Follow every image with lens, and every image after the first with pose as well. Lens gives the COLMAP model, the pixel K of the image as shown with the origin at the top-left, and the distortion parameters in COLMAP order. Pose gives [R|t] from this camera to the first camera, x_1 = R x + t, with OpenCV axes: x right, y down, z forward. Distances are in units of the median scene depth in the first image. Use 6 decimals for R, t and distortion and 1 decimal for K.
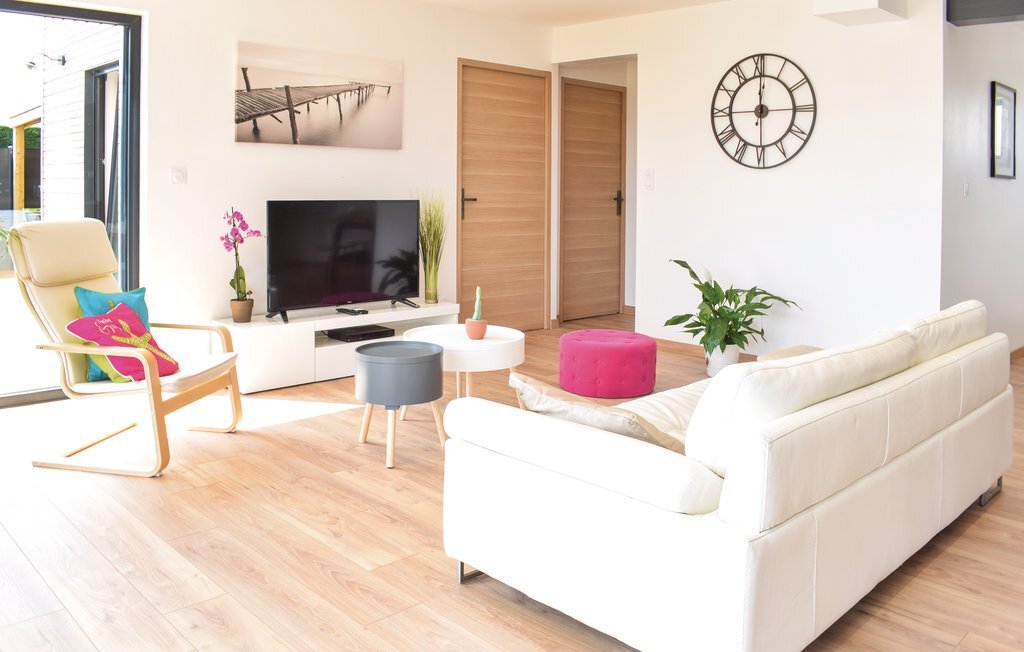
lens RADIAL K [[829.1, 0, 508.9], [0, 829.1, 322.2], [0, 0, 1]] dist [-0.082703, -0.001814]
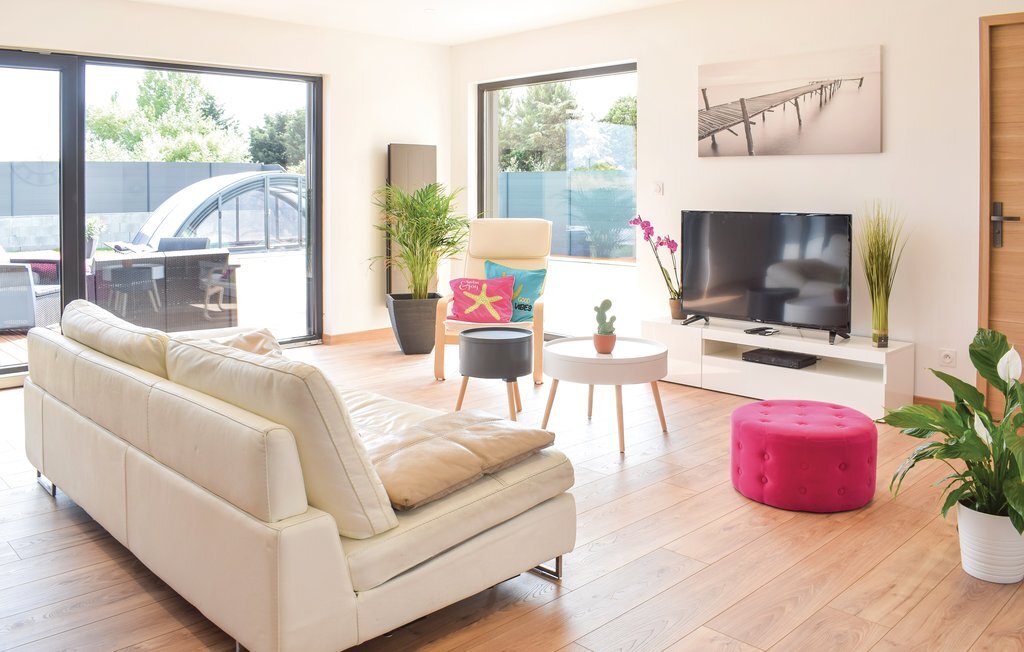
lens RADIAL K [[829.1, 0, 509.3], [0, 829.1, 328.1], [0, 0, 1]] dist [-0.082703, -0.001814]
pose [[-0.001277, 0.145583, -0.989345, 0.767774], [-0.159063, 0.976721, 0.143930, -0.110695], [0.987268, 0.157552, 0.021910, 0.733338]]
